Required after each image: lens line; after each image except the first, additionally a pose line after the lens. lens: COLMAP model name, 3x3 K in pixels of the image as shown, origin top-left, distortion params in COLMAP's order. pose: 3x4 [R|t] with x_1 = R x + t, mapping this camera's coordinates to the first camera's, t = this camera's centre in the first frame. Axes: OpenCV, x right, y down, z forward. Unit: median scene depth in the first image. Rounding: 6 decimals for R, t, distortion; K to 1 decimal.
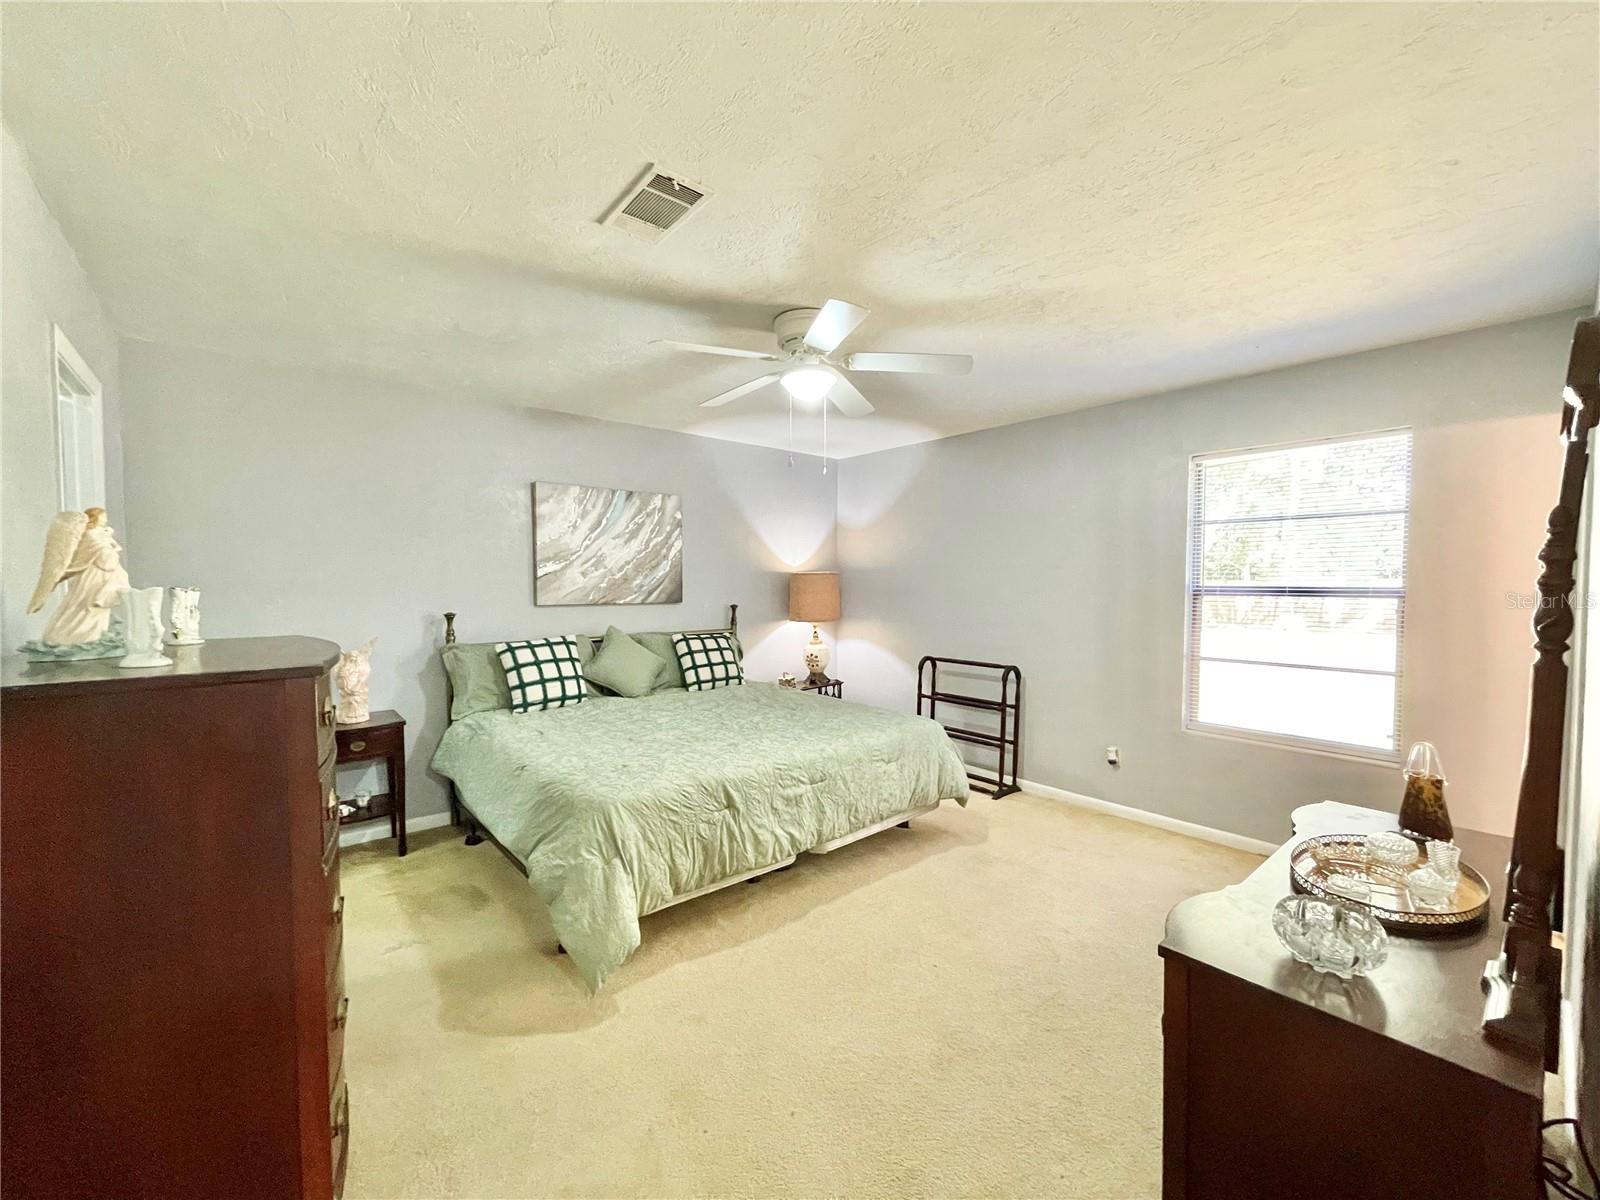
lens RADIAL K [[645.2, 0, 796.9], [0, 645.2, 607.8], [0, 0, 1]] dist [-0.001690, 0.000449]
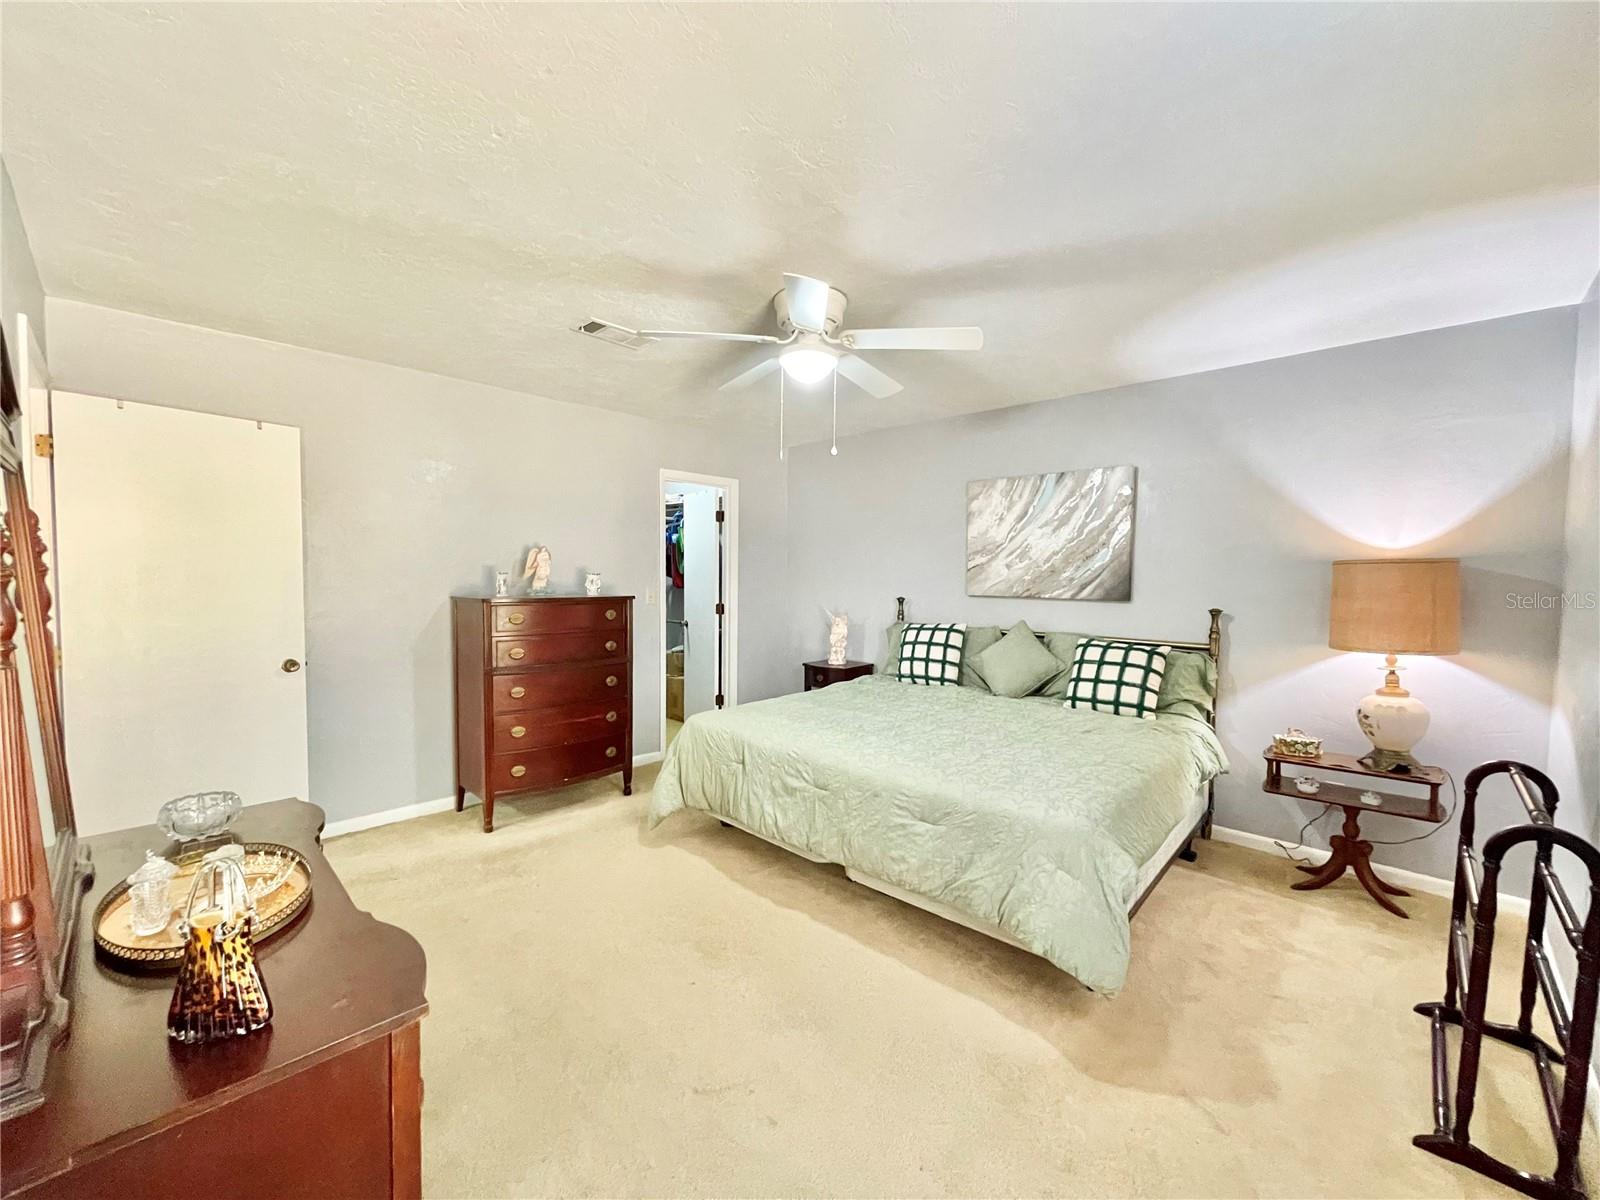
lens RADIAL K [[645.2, 0, 796.9], [0, 645.2, 607.8], [0, 0, 1]] dist [-0.001690, 0.000449]
pose [[0.095442, 0.054471, -0.993944, 0.622350], [-0.048202, 0.997583, 0.050042, -0.021918], [0.994267, 0.043134, 0.097837, 0.574284]]
